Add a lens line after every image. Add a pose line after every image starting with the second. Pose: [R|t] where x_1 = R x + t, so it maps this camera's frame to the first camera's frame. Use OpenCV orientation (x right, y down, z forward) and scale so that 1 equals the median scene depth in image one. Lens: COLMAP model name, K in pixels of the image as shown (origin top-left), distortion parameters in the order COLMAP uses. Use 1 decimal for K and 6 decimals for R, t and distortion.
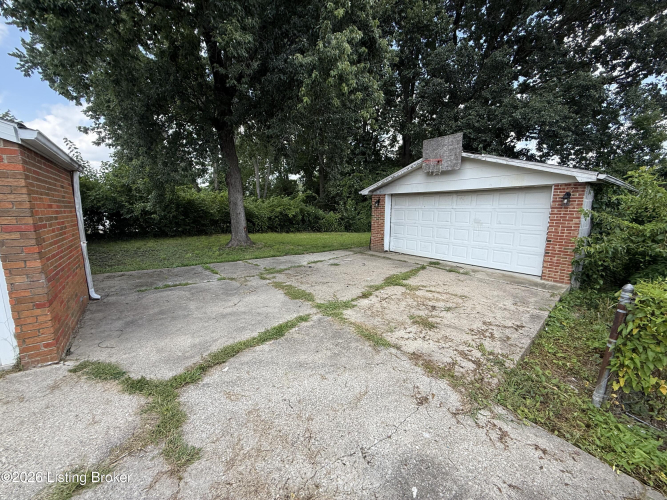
lens RADIAL K [[266.7, 0, 332.9], [0, 266.7, 250.3], [0, 0, 1]] dist [-0.000483, -0.000277]
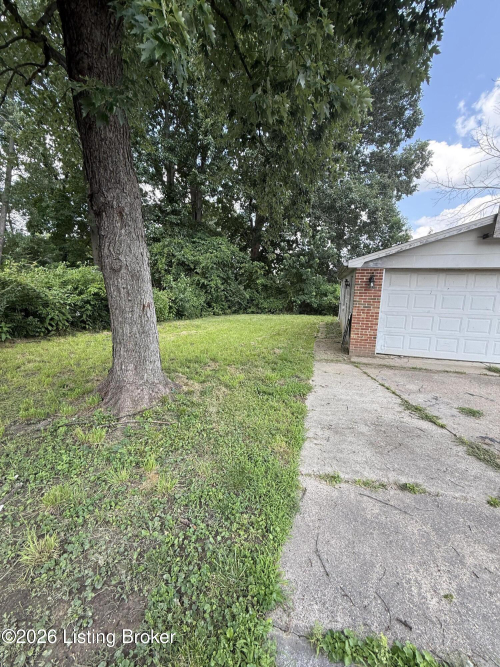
lens RADIAL K [[266.7, 0, 250.0], [0, 266.7, 333.8], [0, 0, 1]] dist [-0.000483, -0.000277]
pose [[0.826997, -0.084993, 0.555745, -0.414176], [0.076649, 0.996322, 0.038313, -0.099264], [-0.556957, 0.010913, 0.830470, 0.636414]]
